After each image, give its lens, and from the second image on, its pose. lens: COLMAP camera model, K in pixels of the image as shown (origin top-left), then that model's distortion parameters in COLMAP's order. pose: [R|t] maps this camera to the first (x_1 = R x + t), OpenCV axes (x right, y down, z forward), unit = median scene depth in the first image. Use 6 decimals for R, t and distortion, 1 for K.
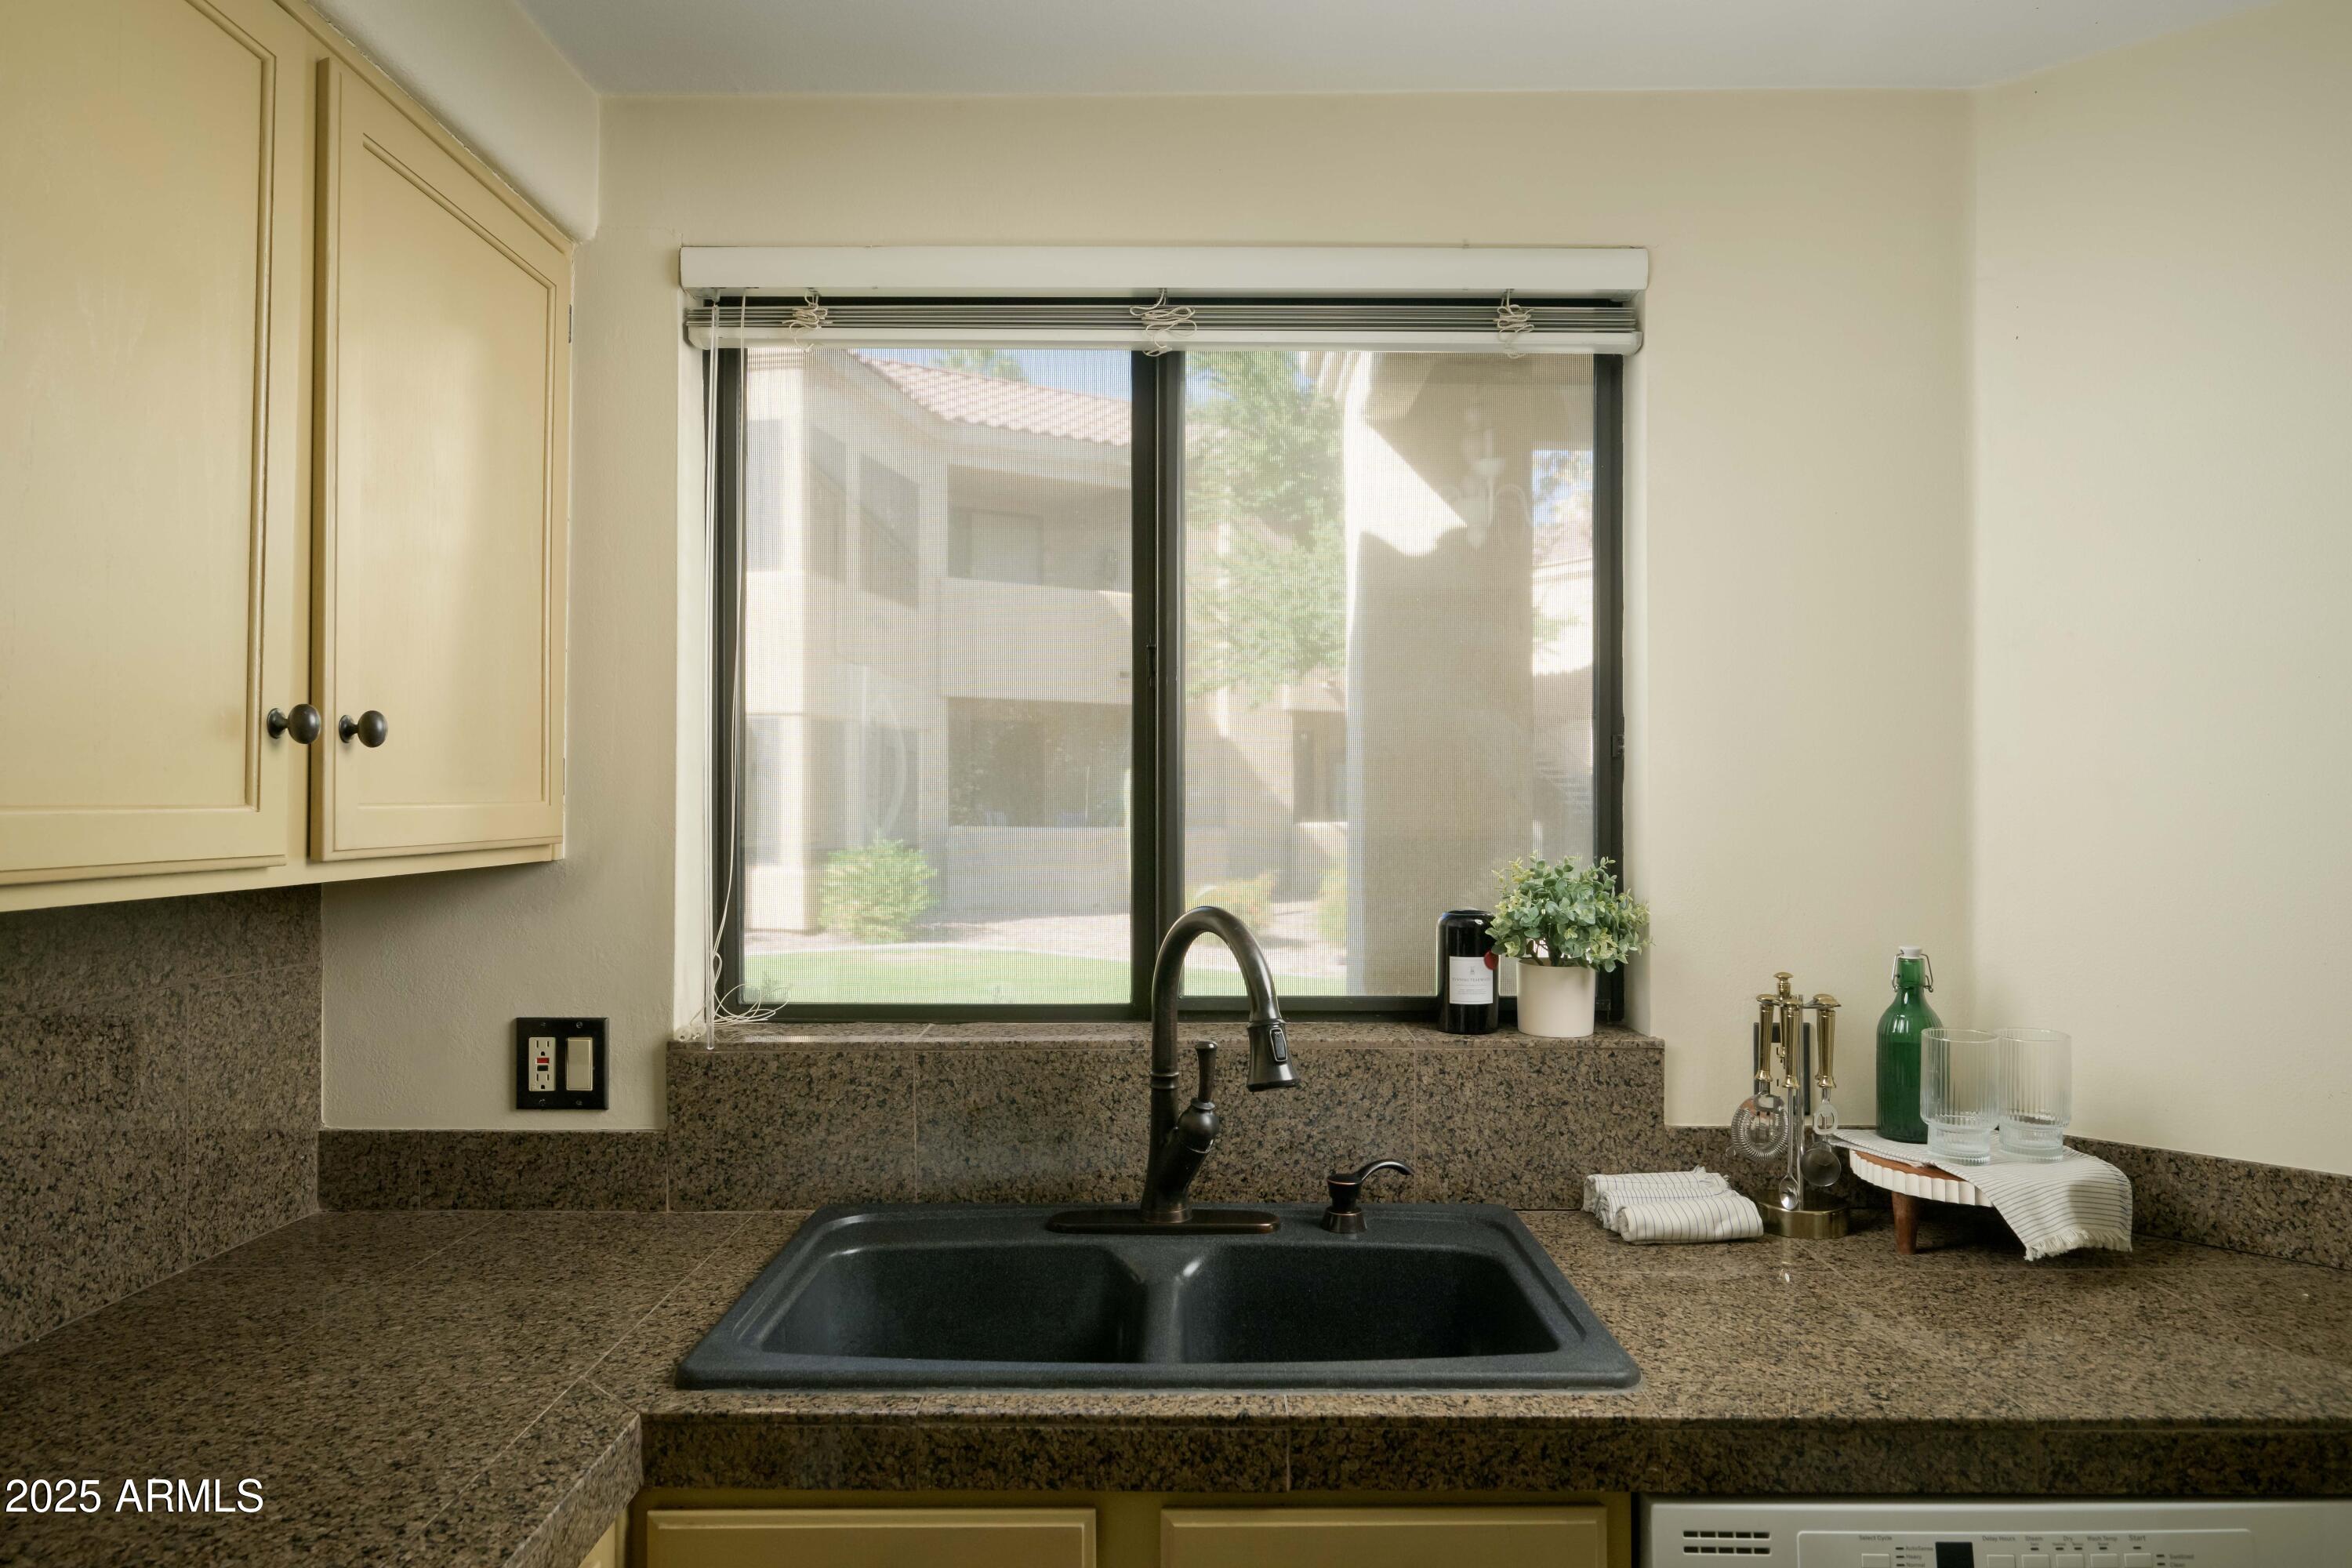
lens RADIAL K [[1530.4, 0, 1176.0], [0, 1530.4, 784.0], [0, 0, 1]] dist [-0.001212, -0.000165]
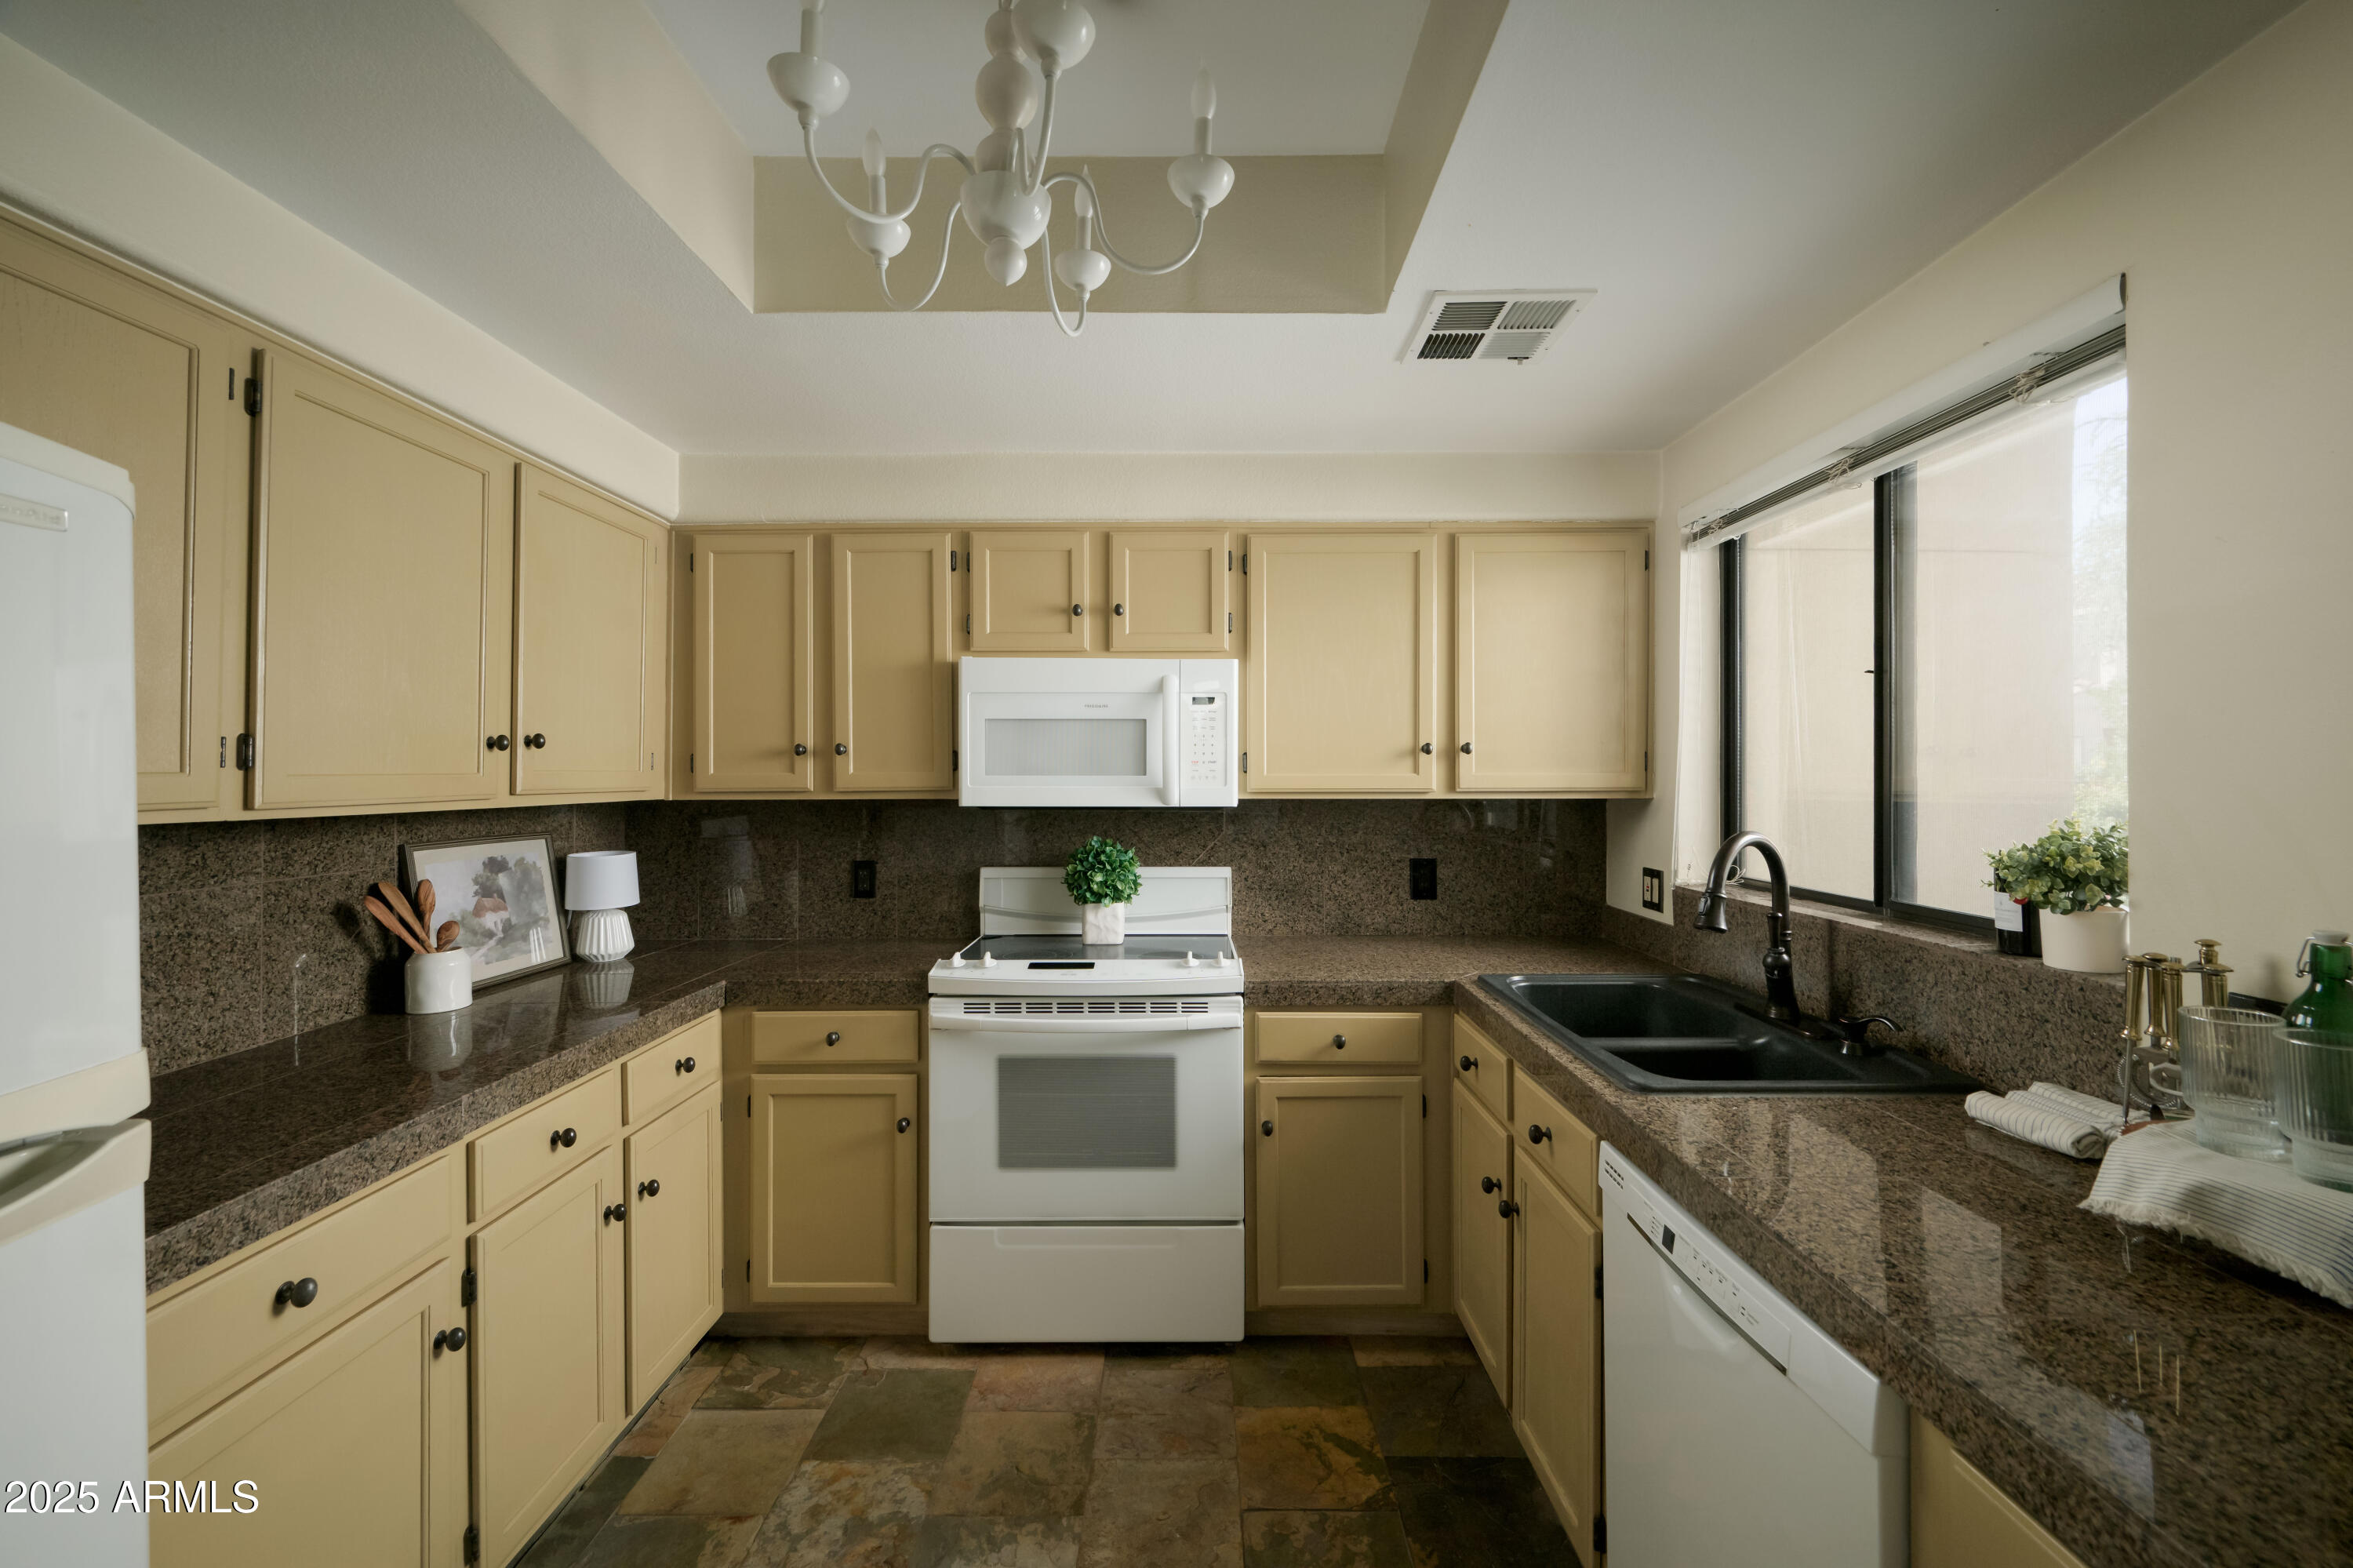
lens RADIAL K [[954.2, 0, 1176.5], [0, 954.2, 784.0], [0, 0, 1]] dist [-0.000026, -0.000008]
pose [[-0.005012, 0.010391, -0.999933, 1.001677], [0.014012, 0.999849, 0.010320, 0.005998], [0.999889, -0.013959, -0.005157, 0.325324]]
